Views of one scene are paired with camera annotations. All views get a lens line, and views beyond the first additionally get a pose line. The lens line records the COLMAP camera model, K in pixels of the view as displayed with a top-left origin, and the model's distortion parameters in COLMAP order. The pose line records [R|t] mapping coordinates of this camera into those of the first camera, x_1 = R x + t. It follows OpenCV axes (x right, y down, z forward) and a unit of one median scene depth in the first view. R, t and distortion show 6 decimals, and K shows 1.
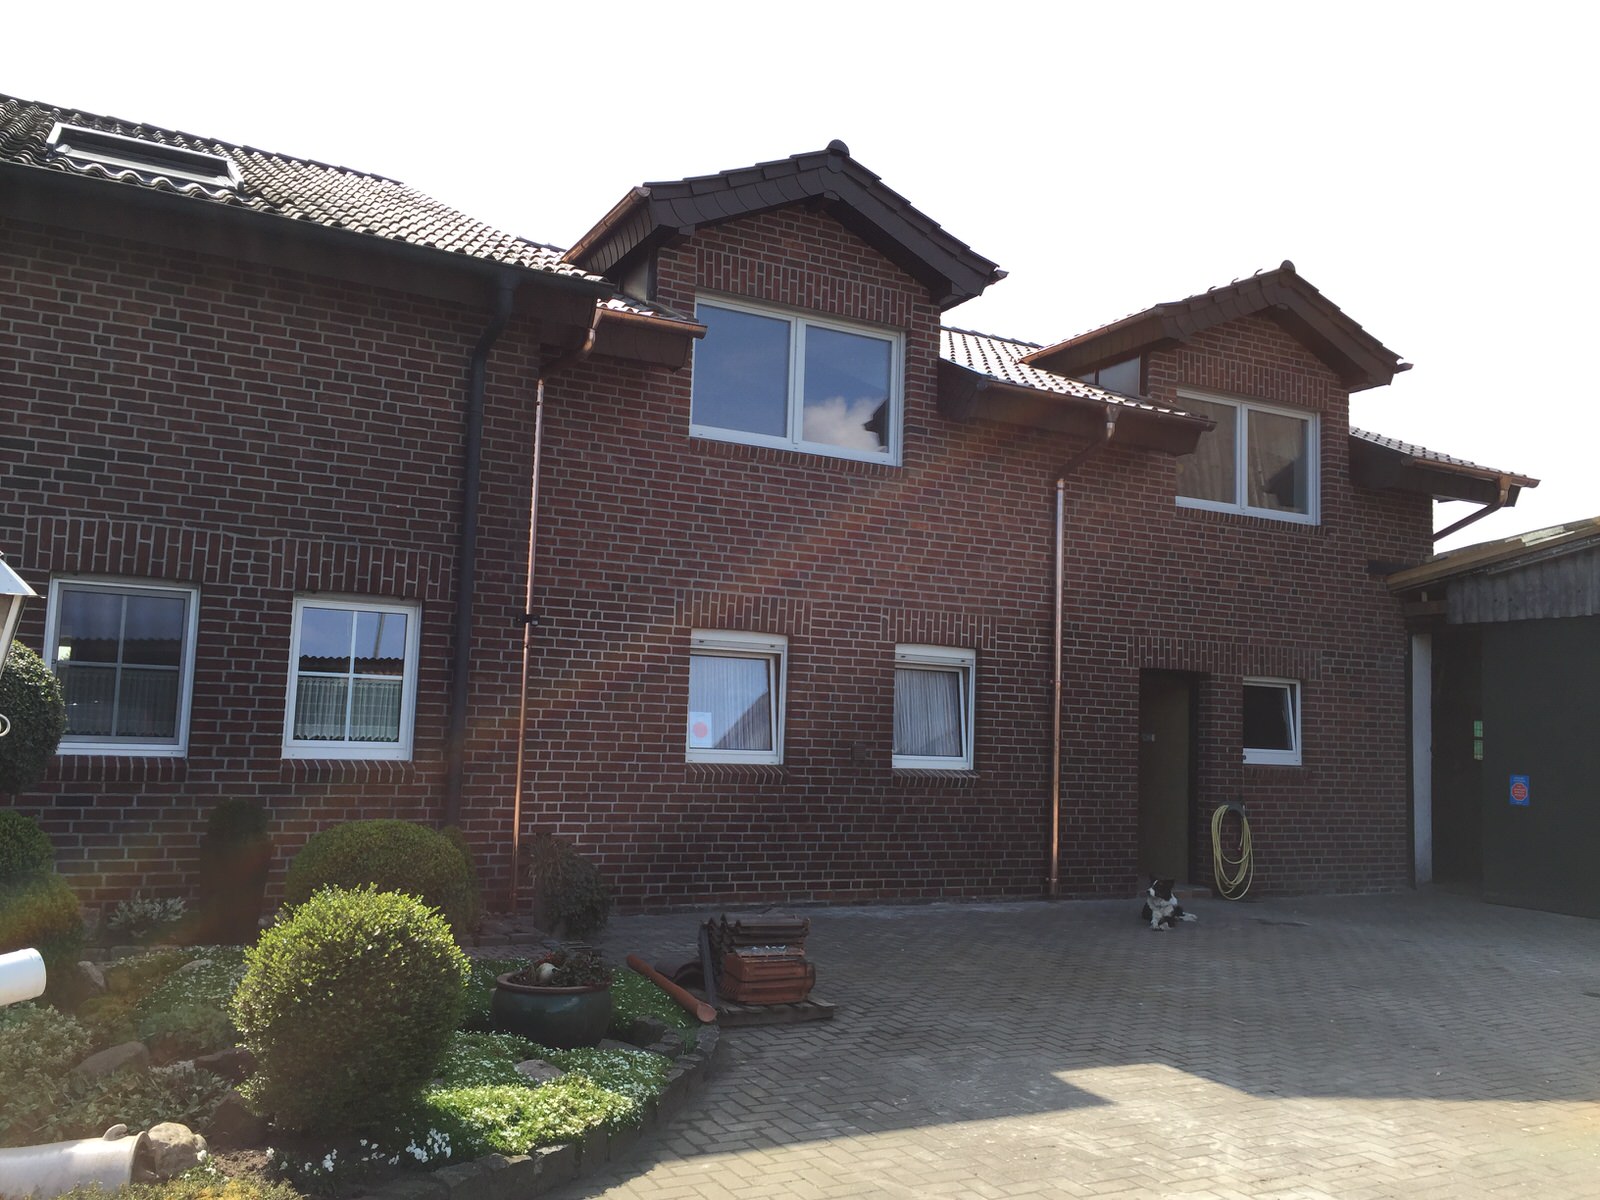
lens RADIAL K [[1346.1, 0, 798.4], [0, 1346.1, 595.1], [0, 0, 1]] dist [0.067064, -0.065401]
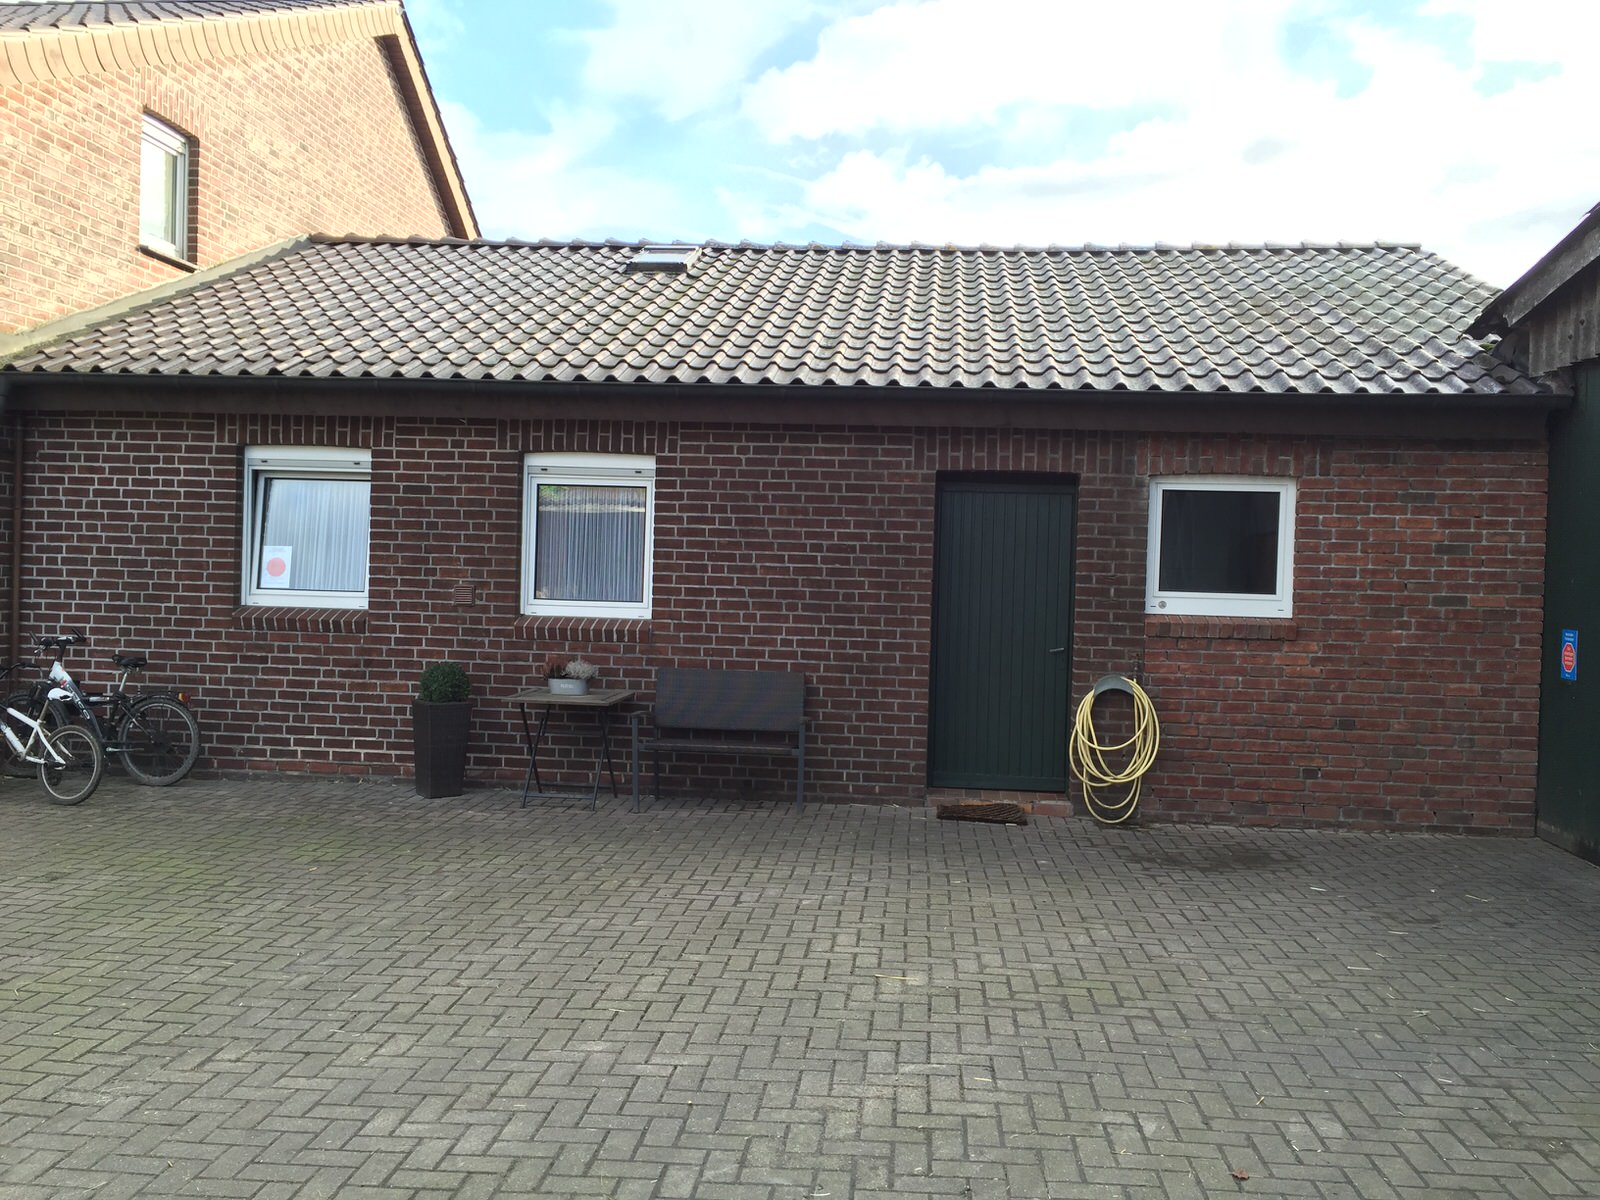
lens RADIAL K [[1346.1, 0, 801.0], [0, 1346.1, 603.9], [0, 0, 1]] dist [0.067064, -0.065401]
pose [[0.834974, -0.002648, -0.550283, 0.680131], [0.056601, 0.995098, 0.081095, 0.074267], [0.547371, -0.098859, 0.831031, 0.485867]]
